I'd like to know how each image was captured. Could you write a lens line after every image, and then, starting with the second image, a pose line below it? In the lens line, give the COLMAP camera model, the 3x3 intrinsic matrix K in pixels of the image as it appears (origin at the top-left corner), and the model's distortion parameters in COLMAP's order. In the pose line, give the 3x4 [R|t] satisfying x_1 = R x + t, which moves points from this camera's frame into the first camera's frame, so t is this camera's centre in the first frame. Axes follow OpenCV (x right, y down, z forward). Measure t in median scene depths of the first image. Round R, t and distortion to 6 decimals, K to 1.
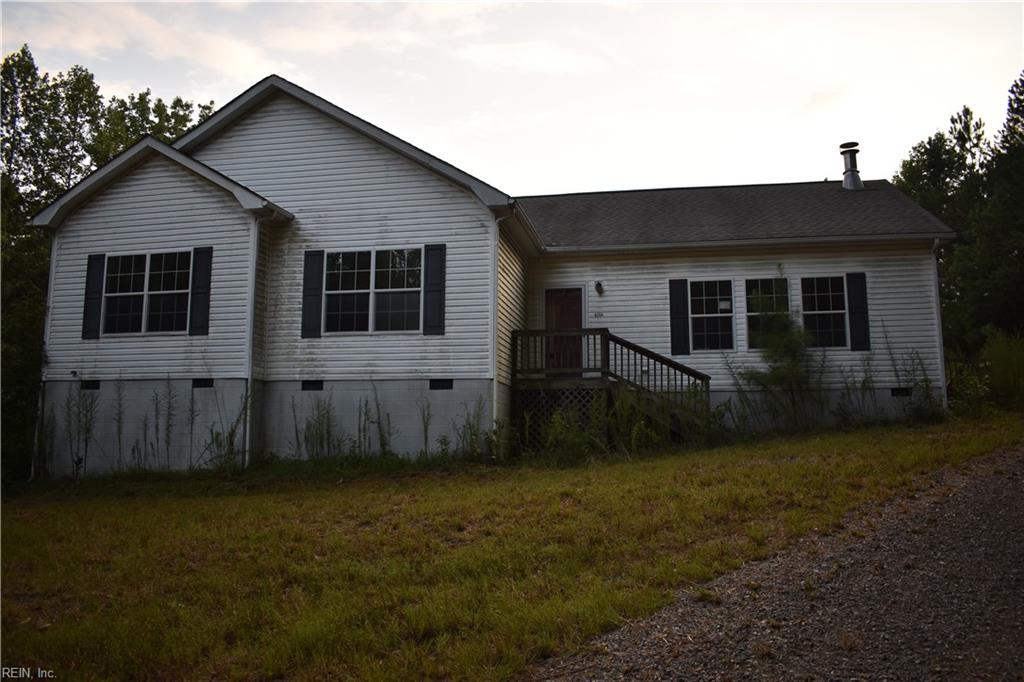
lens RADIAL K [[795.6, 0, 513.4], [0, 795.6, 342.2], [0, 0, 1]] dist [-0.094658, 0.013258]
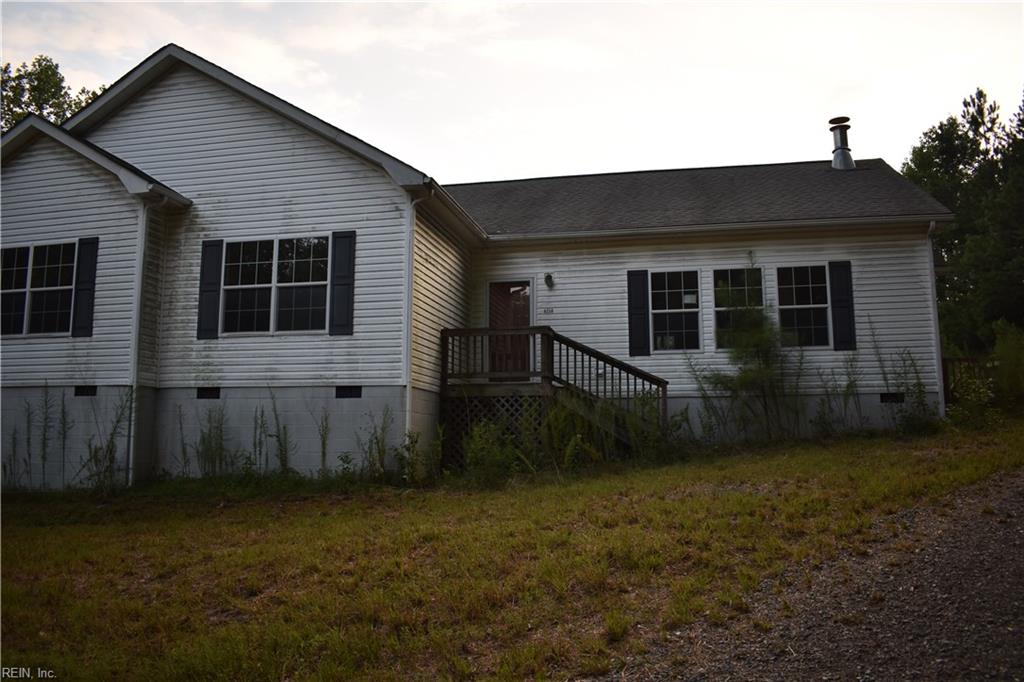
lens RADIAL K [[795.6, 0, 512.9], [0, 795.6, 342.6], [0, 0, 1]] dist [-0.094658, 0.013258]
pose [[0.999747, -0.004778, -0.021975, 0.099715], [0.004873, 0.999979, 0.004267, -0.003560], [0.021955, -0.004373, 0.999749, 0.126880]]
